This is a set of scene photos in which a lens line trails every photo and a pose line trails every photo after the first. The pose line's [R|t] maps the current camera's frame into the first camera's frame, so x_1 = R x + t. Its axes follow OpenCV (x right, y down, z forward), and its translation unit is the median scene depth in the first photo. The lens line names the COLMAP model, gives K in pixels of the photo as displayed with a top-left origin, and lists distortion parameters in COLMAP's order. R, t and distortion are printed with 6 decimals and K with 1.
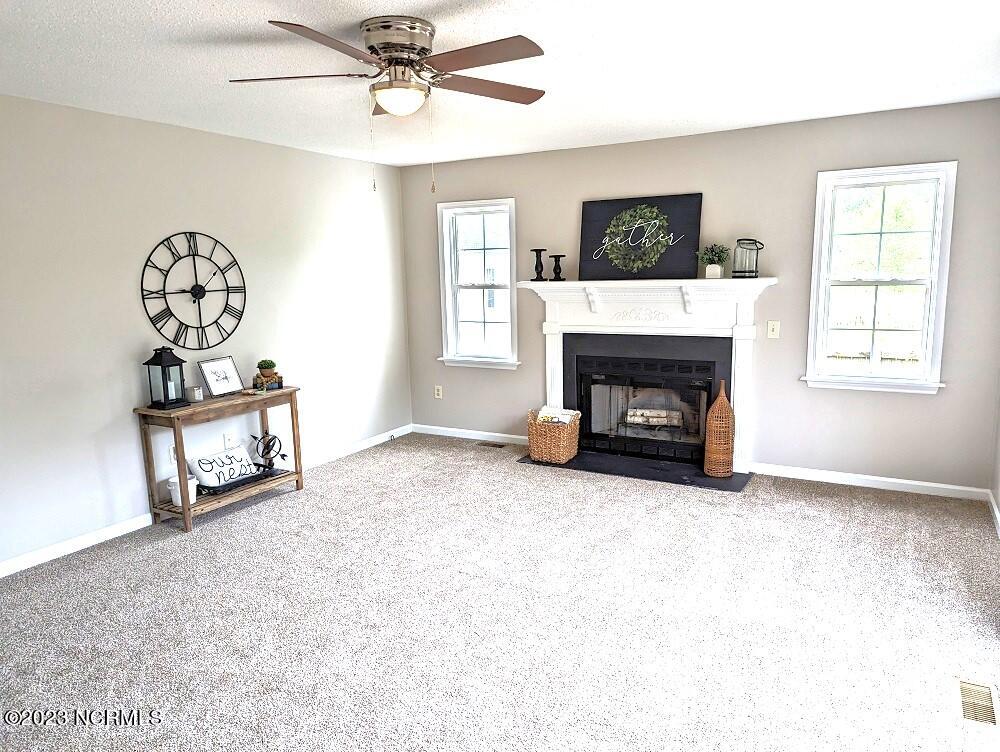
lens RADIAL K [[676.9, 0, 503.2], [0, 676.9, 380.8], [0, 0, 1]] dist [0.001413, 0.000947]
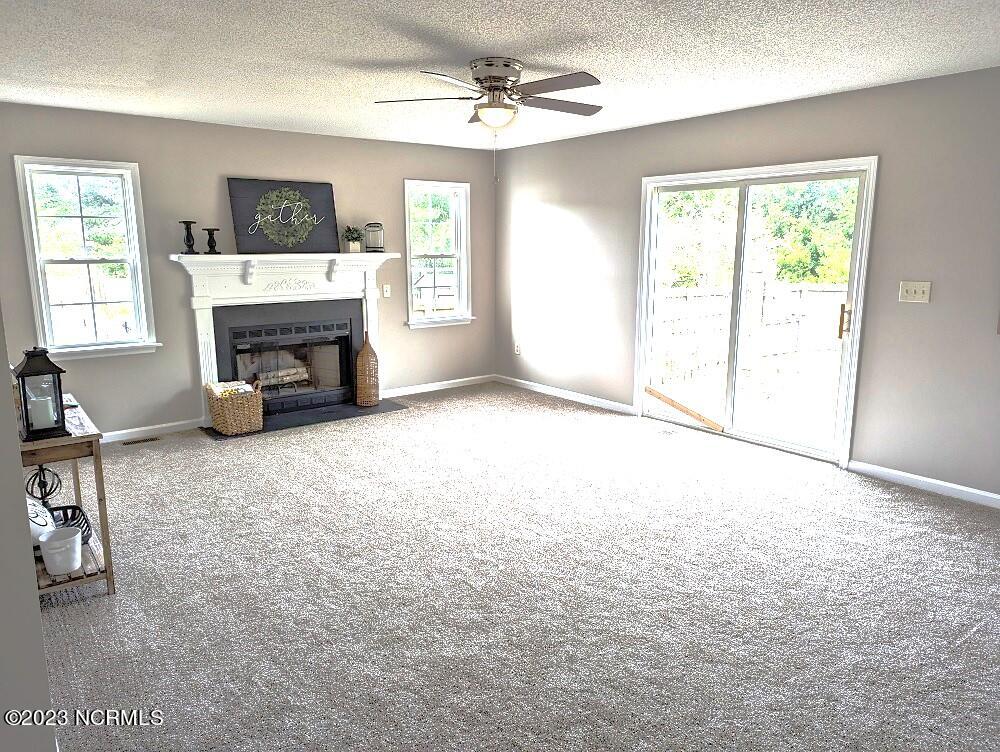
lens RADIAL K [[693.3, 0, 503.7], [0, 693.3, 371.5], [0, 0, 1]] dist [0.003886, -0.010579]
pose [[0.361082, -0.150754, 0.920268, -0.787014], [0.139662, 0.984458, 0.106471, -0.028858], [-0.922017, 0.090082, 0.376525, 0.255753]]
